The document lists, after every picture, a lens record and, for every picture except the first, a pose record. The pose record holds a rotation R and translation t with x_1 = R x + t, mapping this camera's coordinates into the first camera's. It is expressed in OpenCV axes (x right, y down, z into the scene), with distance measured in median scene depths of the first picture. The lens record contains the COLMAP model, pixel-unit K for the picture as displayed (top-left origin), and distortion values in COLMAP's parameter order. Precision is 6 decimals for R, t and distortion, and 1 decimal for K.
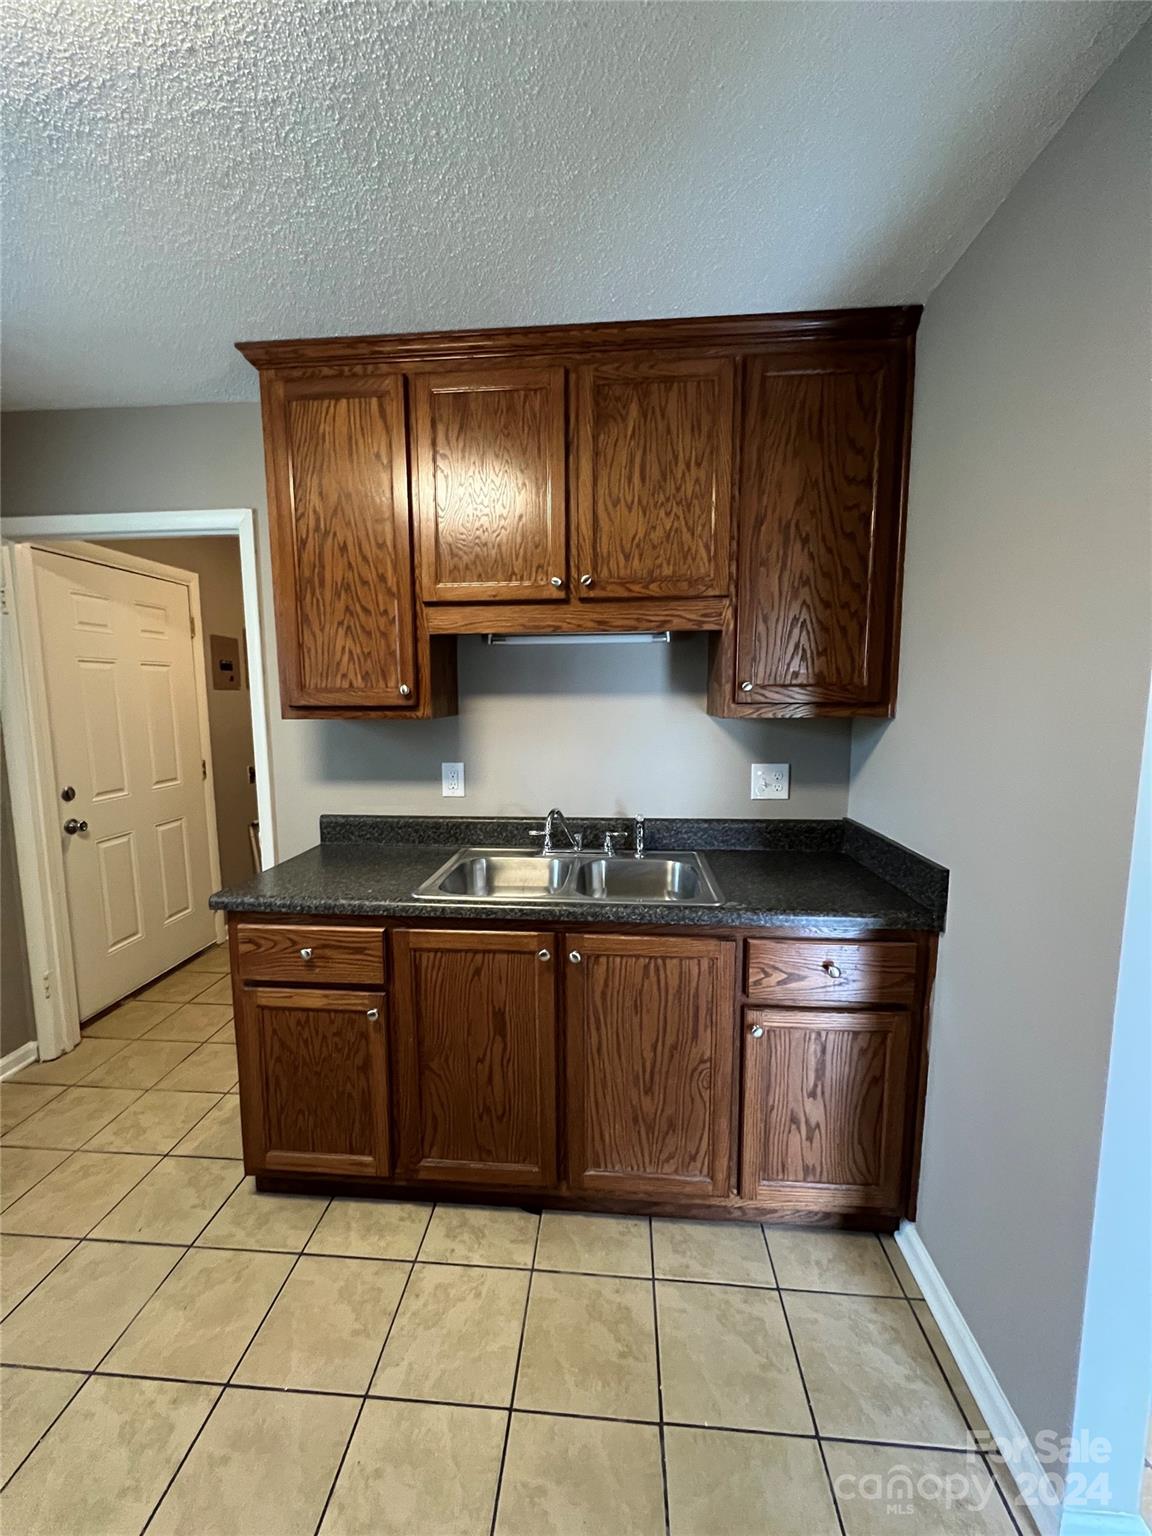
lens RADIAL K [[617.8, 0, 569.6], [0, 617.8, 766.0], [0, 0, 1]] dist [0.004727, 0.000651]
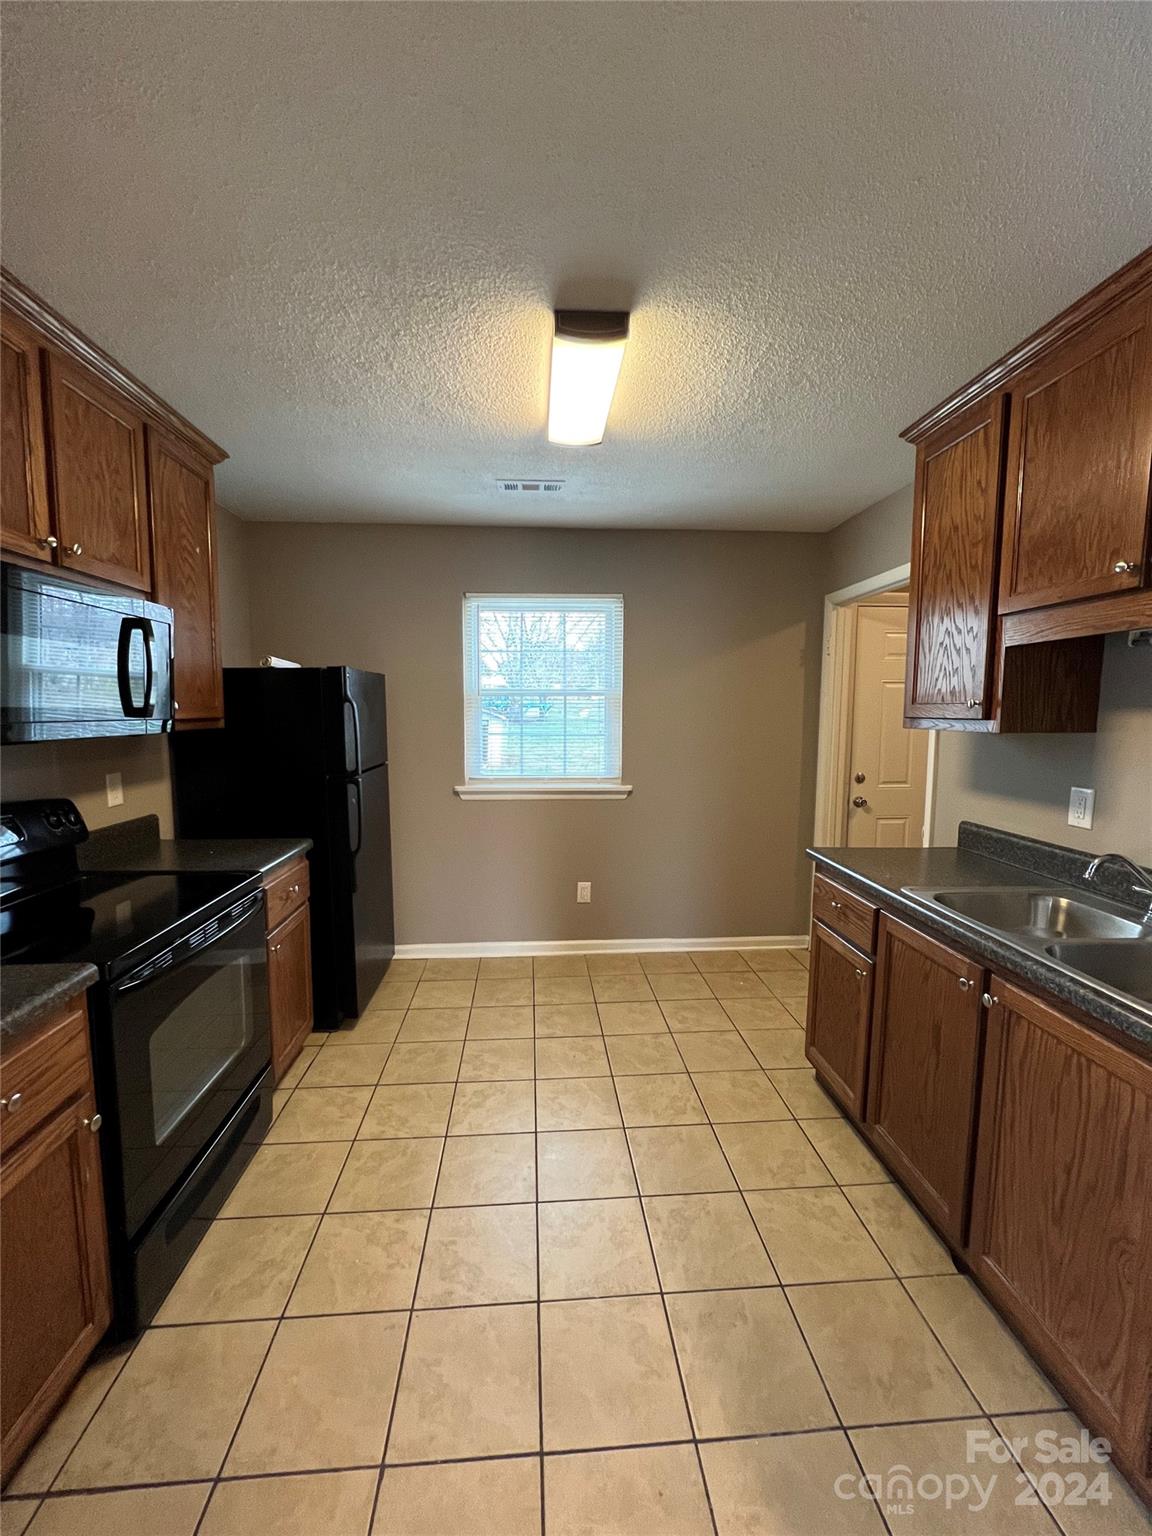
lens RADIAL K [[617.8, 0, 575.5], [0, 617.8, 763.9], [0, 0, 1]] dist [0.004727, 0.000651]
pose [[0.159668, 0.096364, -0.982456, 0.673099], [-0.122317, 0.989486, 0.077174, -0.023379], [0.979564, 0.107849, 0.169776, 0.197626]]
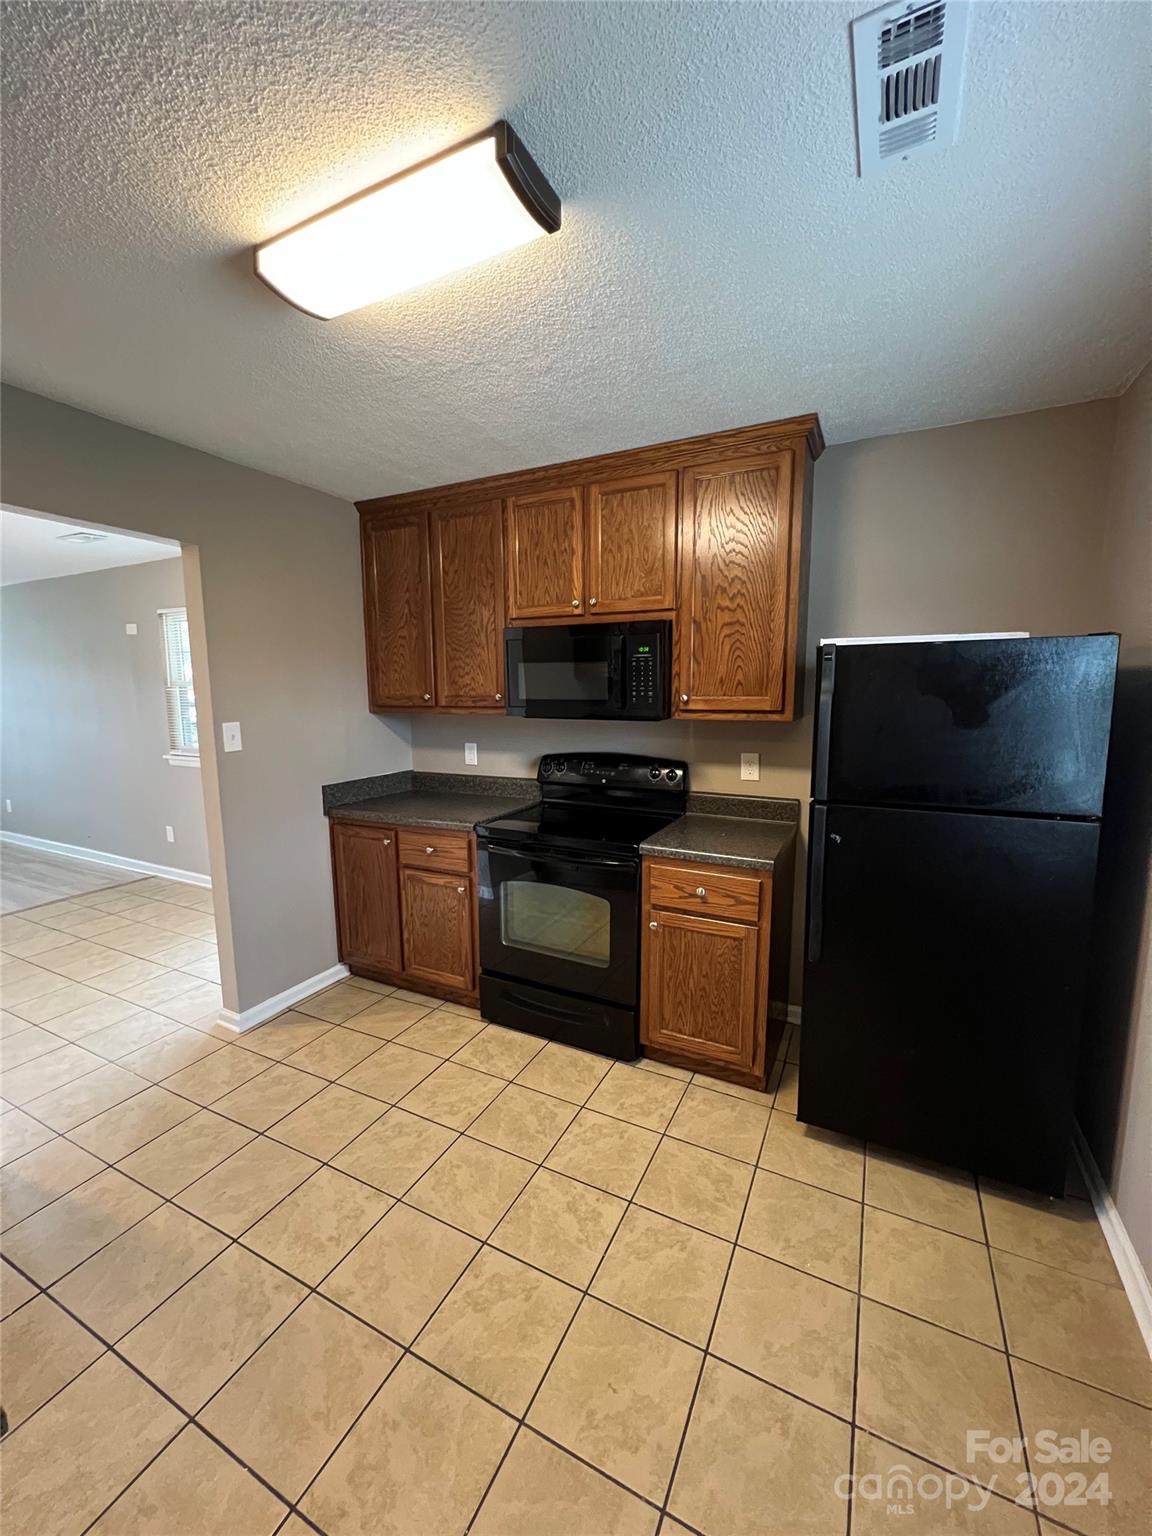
lens RADIAL K [[617.8, 0, 572.9], [0, 617.8, 767.5], [0, 0, 1]] dist [0.004727, 0.000651]
pose [[-0.926870, -0.041344, 0.373099, -0.880915], [0.054072, 0.968846, 0.241687, -0.147323], [-0.371468, 0.244187, -0.895759, 1.018690]]
